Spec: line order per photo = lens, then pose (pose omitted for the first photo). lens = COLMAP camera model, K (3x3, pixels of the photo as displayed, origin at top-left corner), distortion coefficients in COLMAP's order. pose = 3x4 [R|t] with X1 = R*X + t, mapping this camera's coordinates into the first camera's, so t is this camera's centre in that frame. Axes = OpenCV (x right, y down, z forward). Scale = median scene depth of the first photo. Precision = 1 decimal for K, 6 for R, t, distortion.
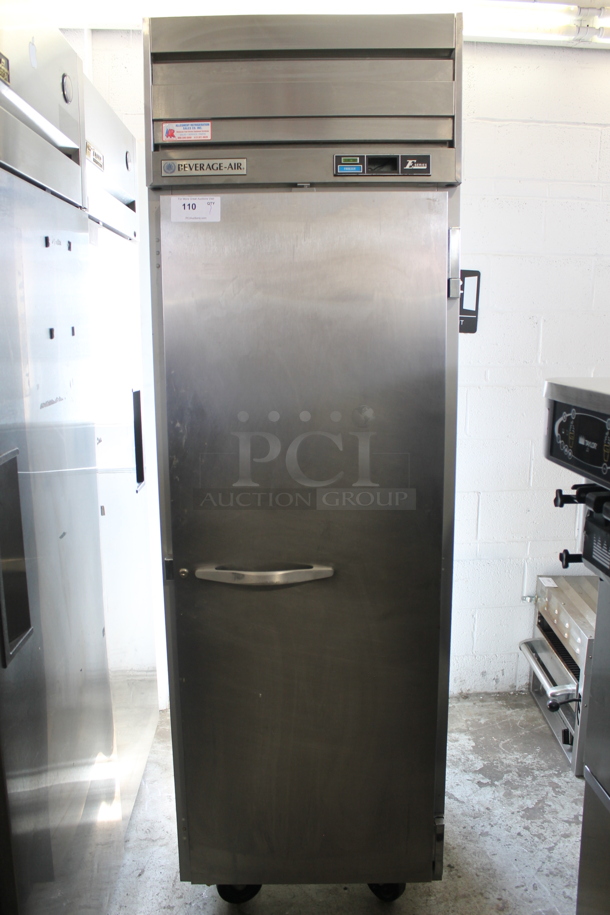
lens RADIAL K [[735.5, 0, 303.9], [0, 735.5, 458.7], [0, 0, 1]] dist [-0.072988, 0.022615]
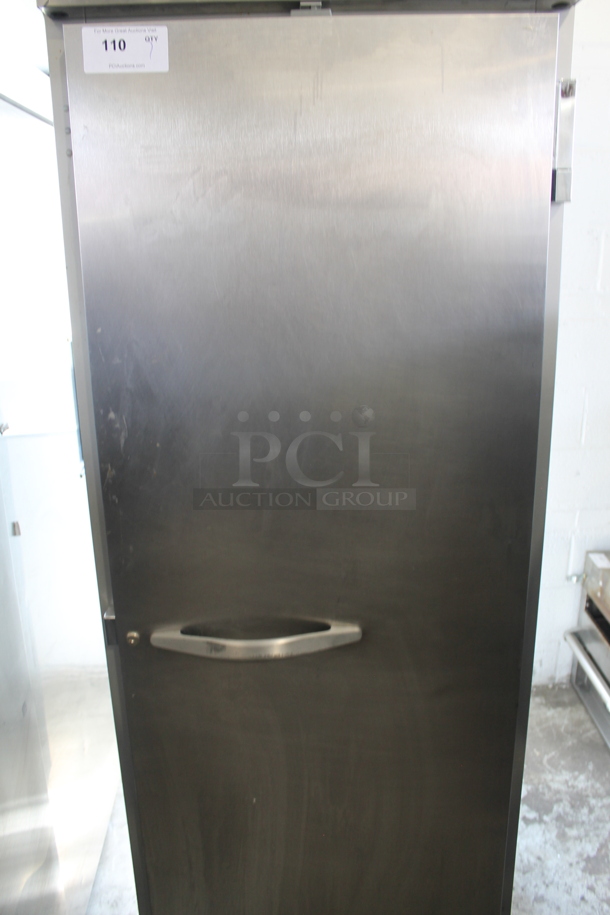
lens RADIAL K [[735.5, 0, 309.2], [0, 735.5, 453.3], [0, 0, 1]] dist [-0.072988, 0.022615]
pose [[0.999524, -0.016903, 0.025814, -0.020514], [0.013989, 0.993927, 0.109151, -0.076803], [-0.027502, -0.108738, 0.993690, 0.364487]]
